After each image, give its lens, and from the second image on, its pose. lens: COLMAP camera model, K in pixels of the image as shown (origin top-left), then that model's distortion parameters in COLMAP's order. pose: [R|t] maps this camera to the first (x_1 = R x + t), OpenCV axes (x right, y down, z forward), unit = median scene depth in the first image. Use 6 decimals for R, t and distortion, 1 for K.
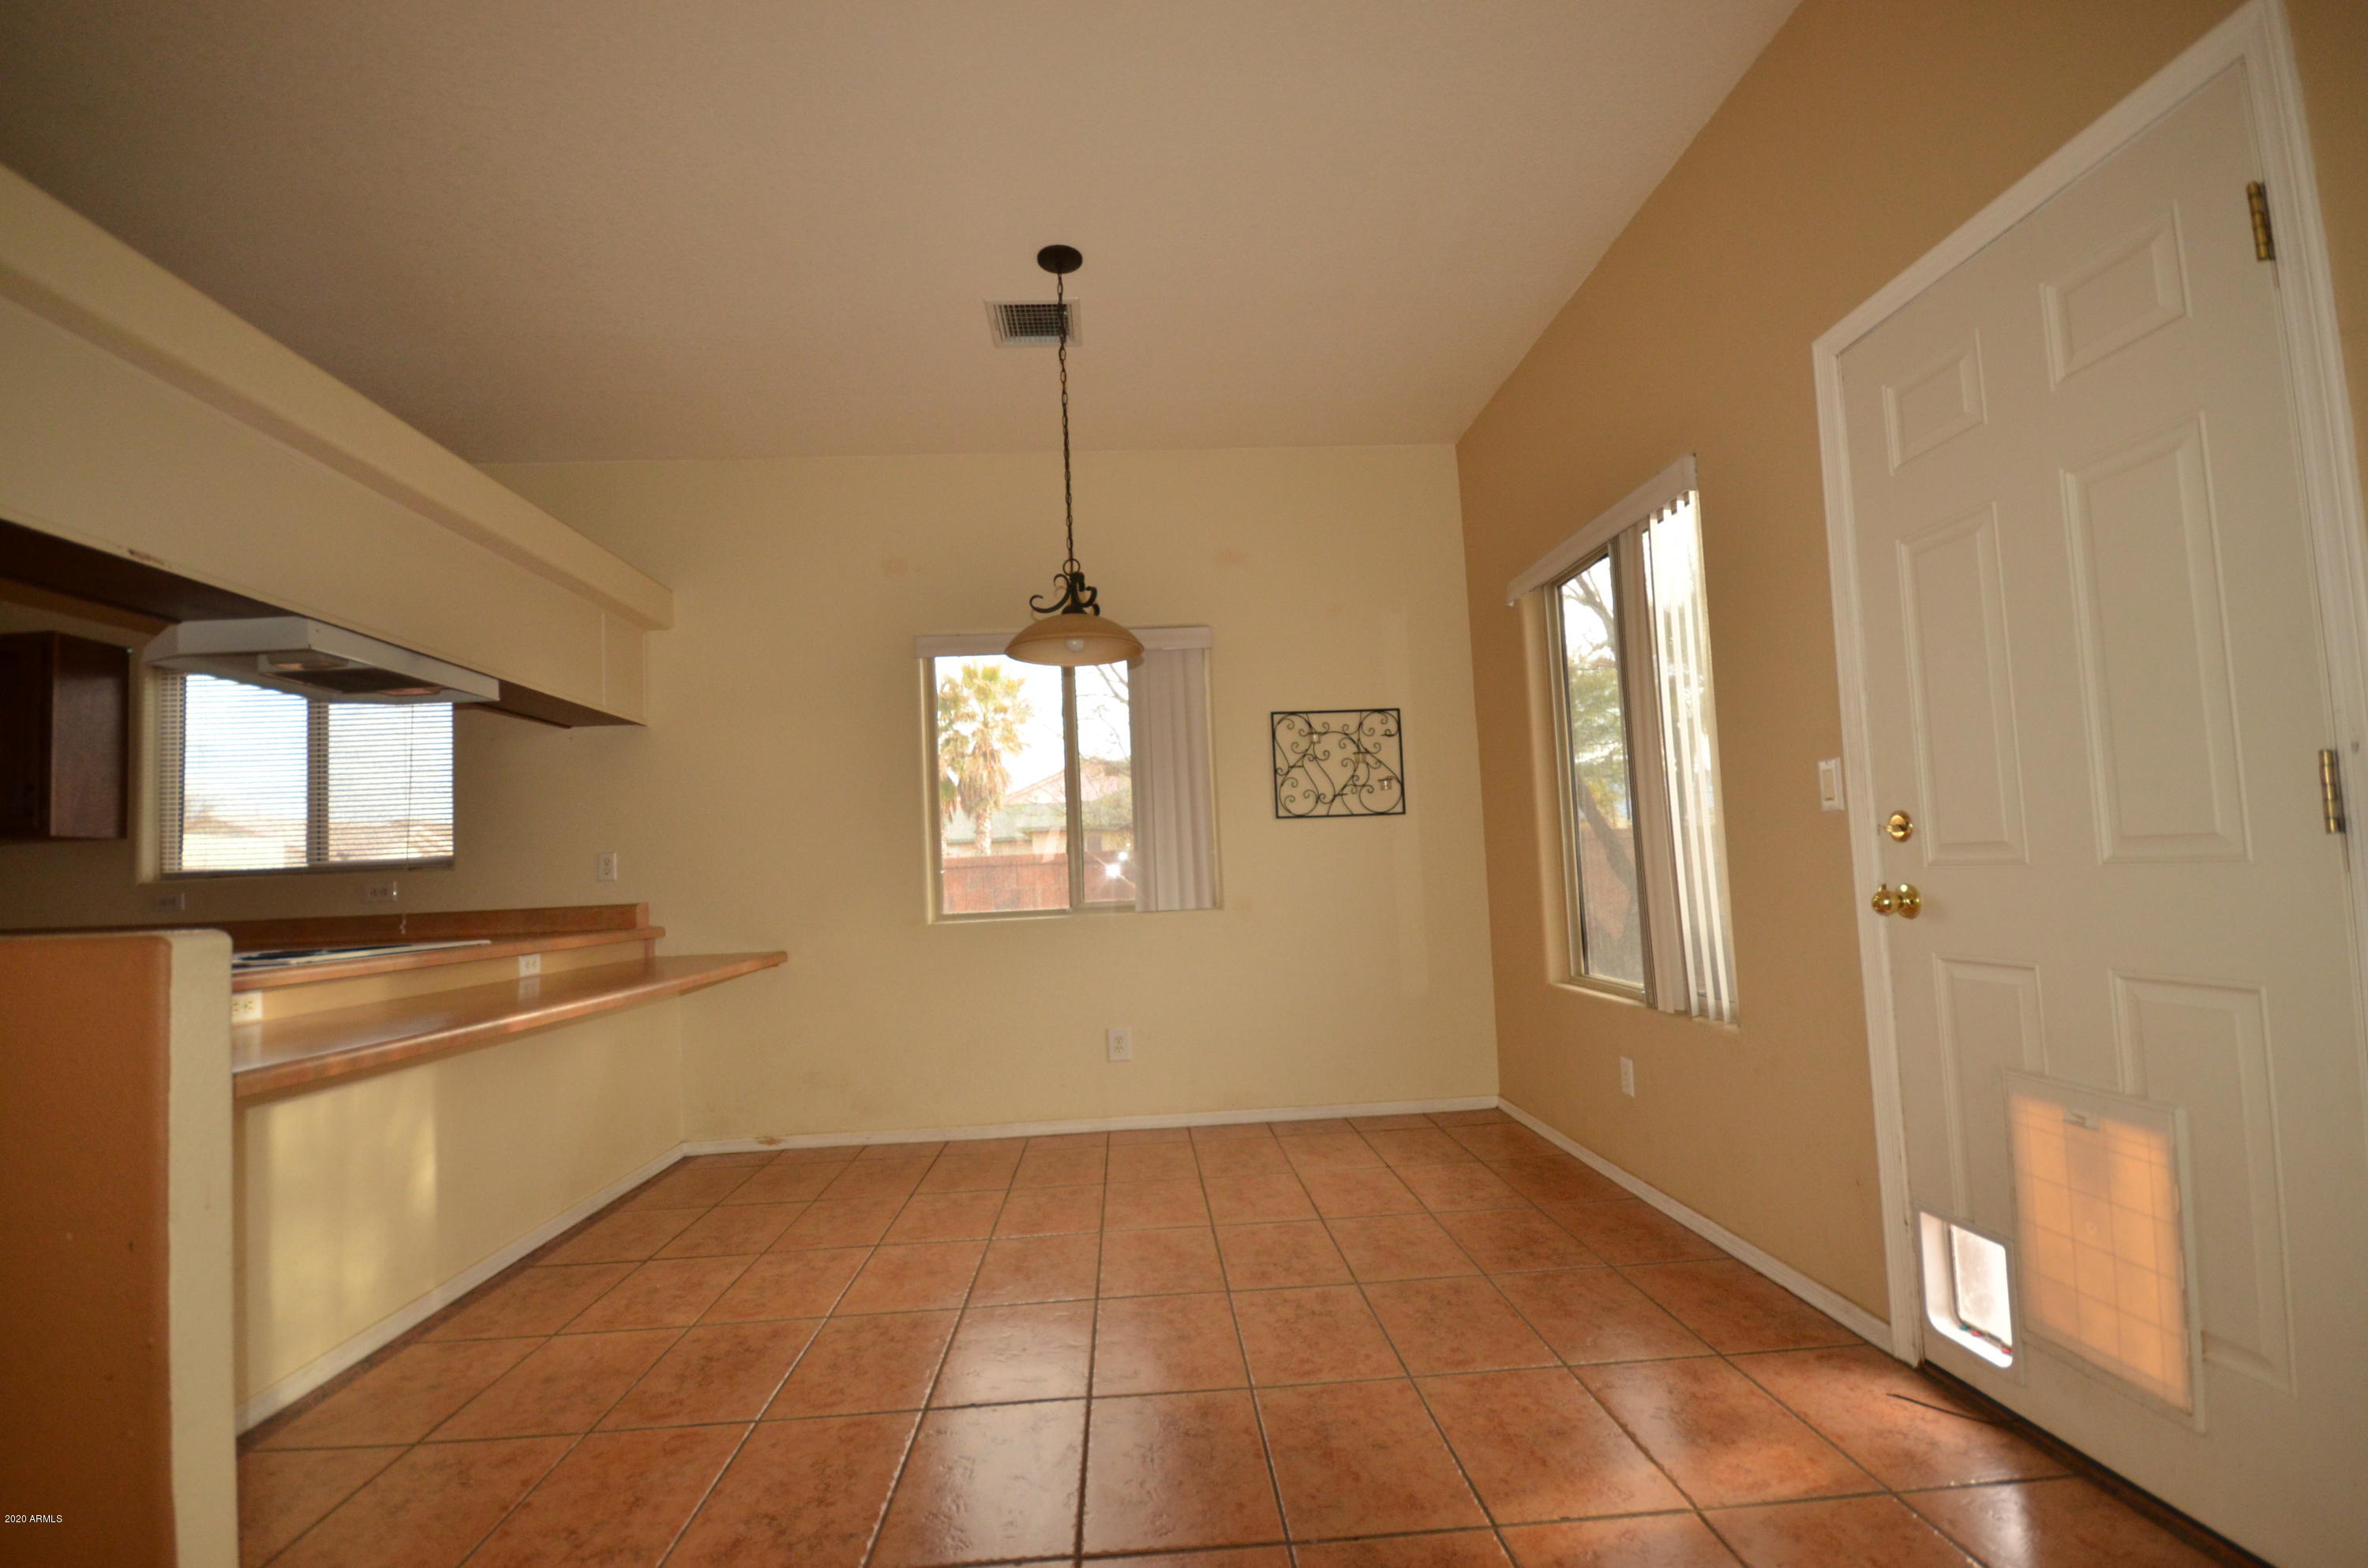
lens RADIAL K [[1041.4, 0, 1184.6], [0, 1041.4, 808.5], [0, 0, 1]] dist [0.011758, -0.014534]
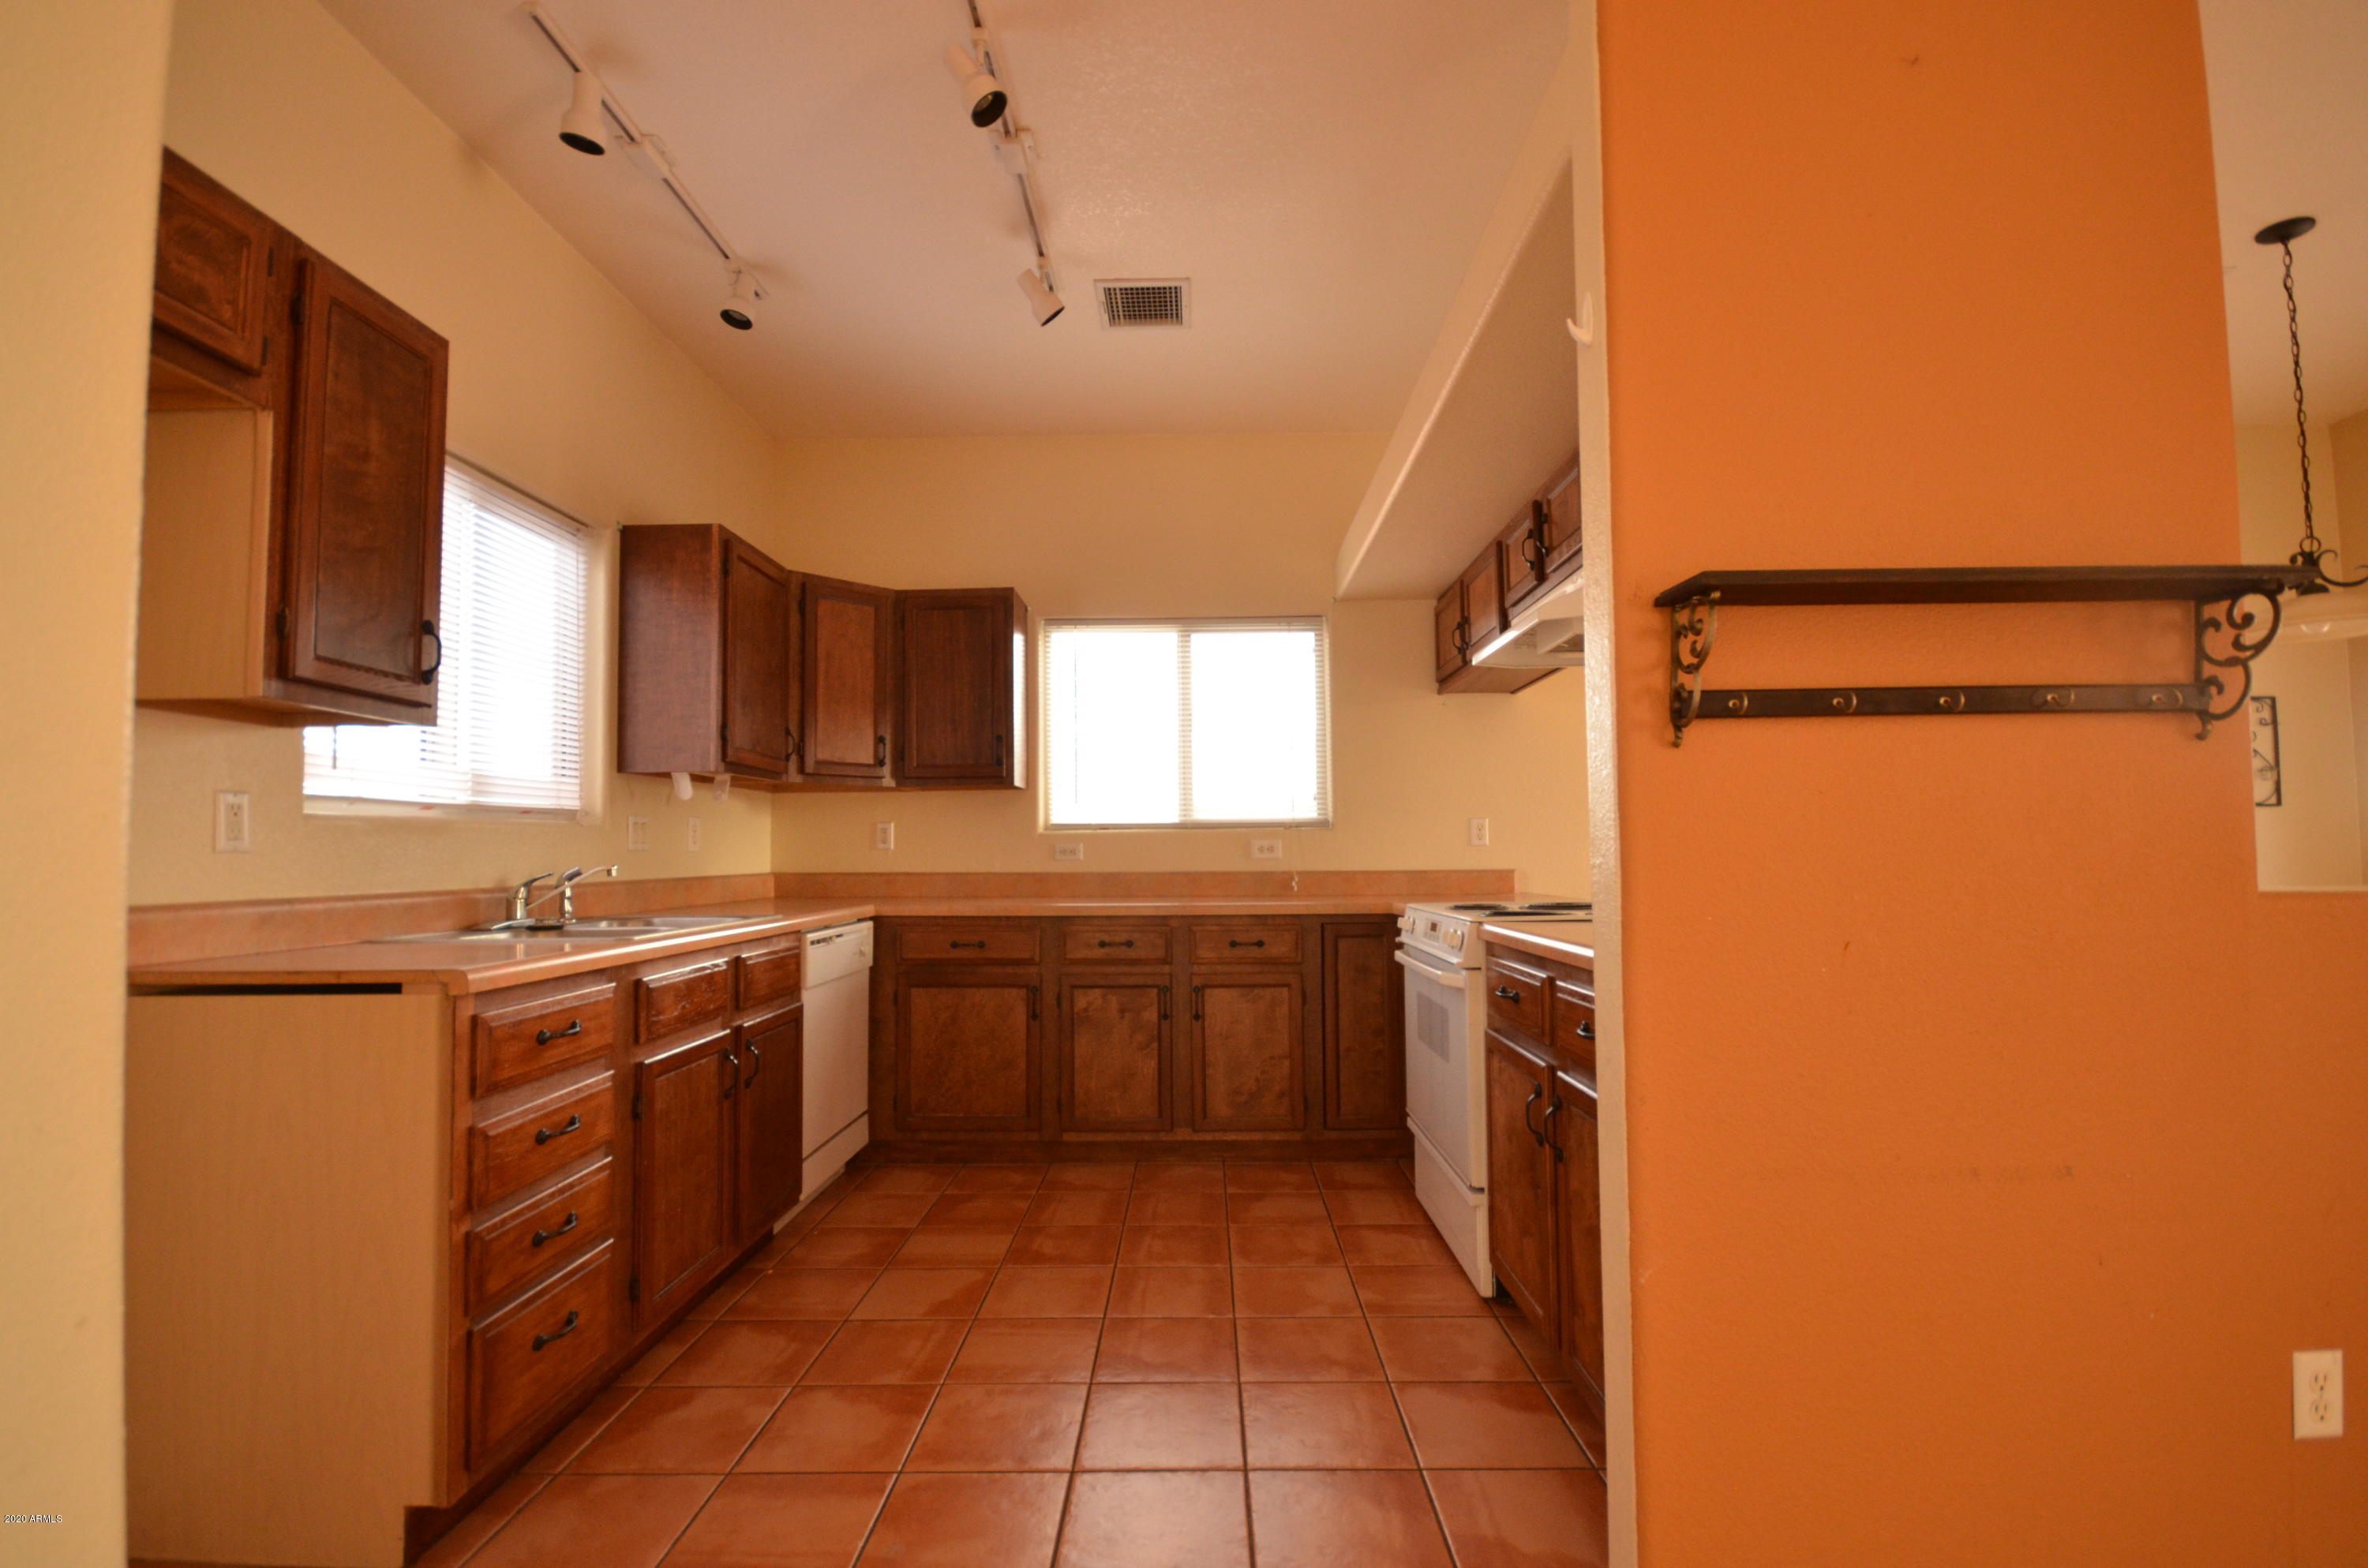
lens RADIAL K [[1041.4, 0, 1184.6], [0, 1041.4, 808.5], [0, 0, 1]] dist [0.011758, -0.014534]
pose [[0.996759, 0.032870, -0.073420, -0.847662], [-0.031544, 0.999319, 0.019150, 0.024376], [0.074000, -0.016772, 0.997117, -0.039145]]
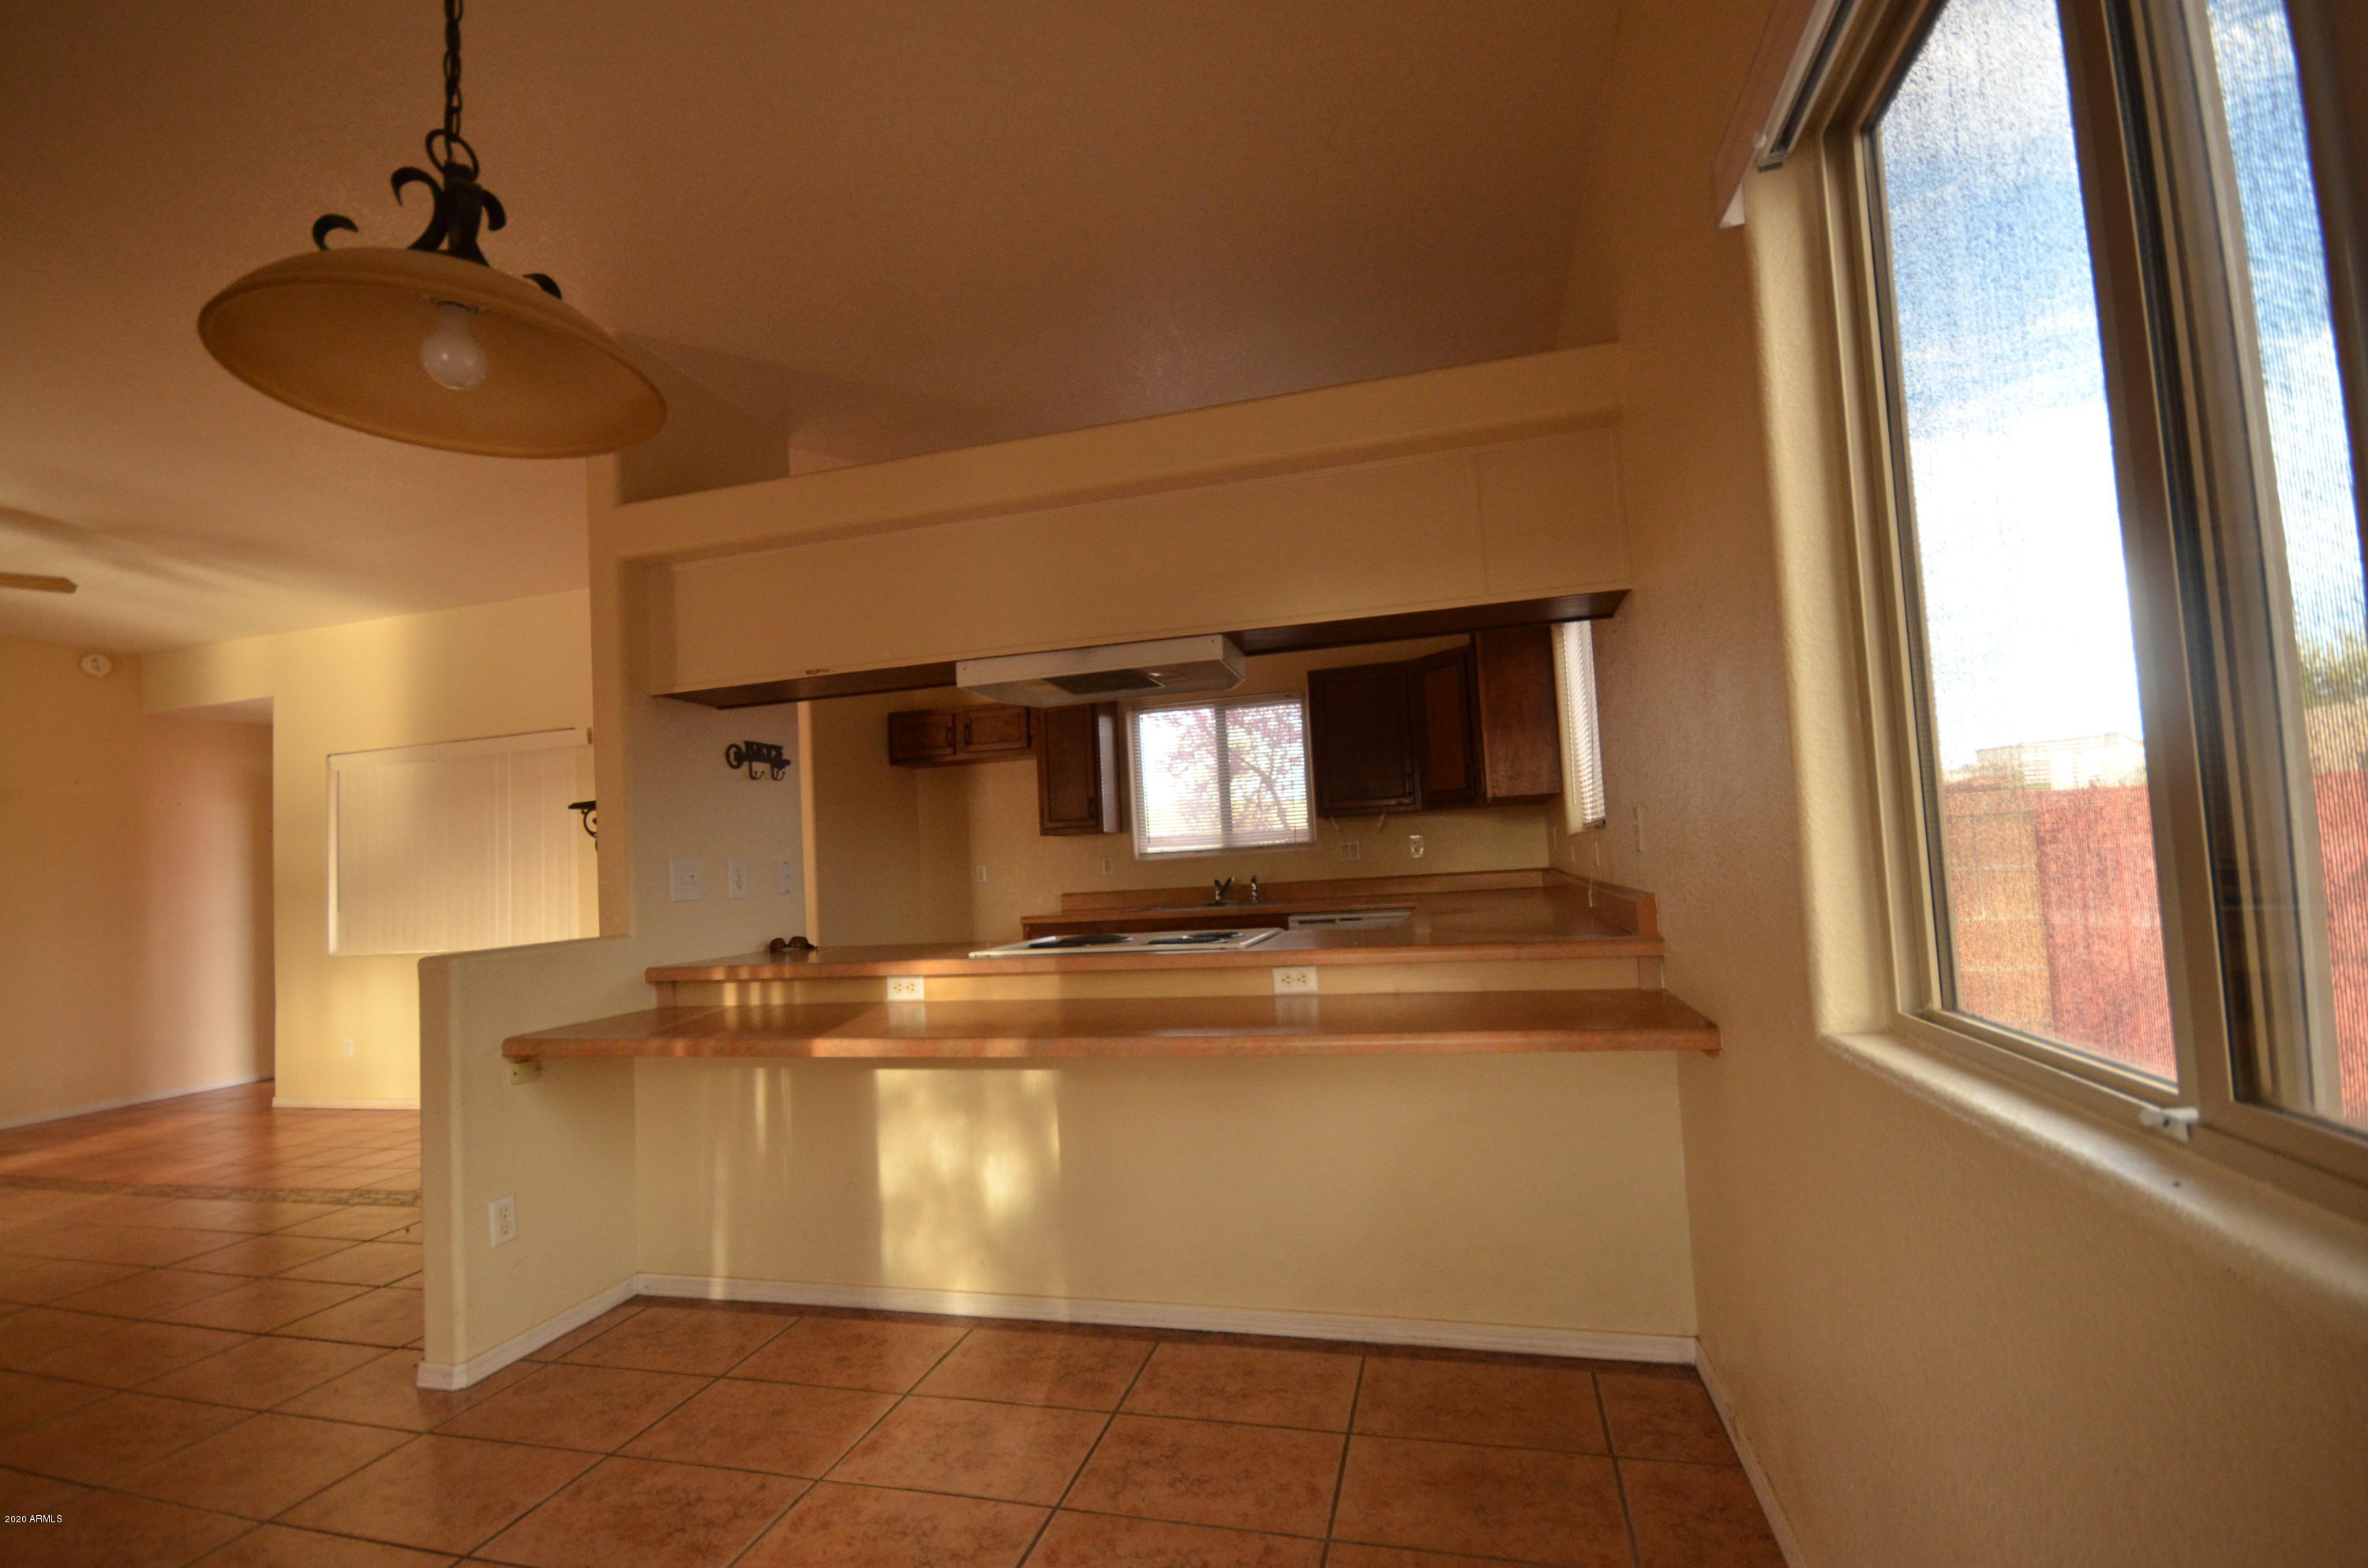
lens RADIAL K [[1041.4, 0, 1184.6], [0, 1041.4, 808.5], [0, 0, 1]] dist [0.011758, -0.014534]
pose [[-0.307404, 0.012241, -0.951500, 0.128507], [0.124477, 0.991843, -0.027455, 0.028580], [0.943402, -0.126880, -0.306421, 1.034141]]
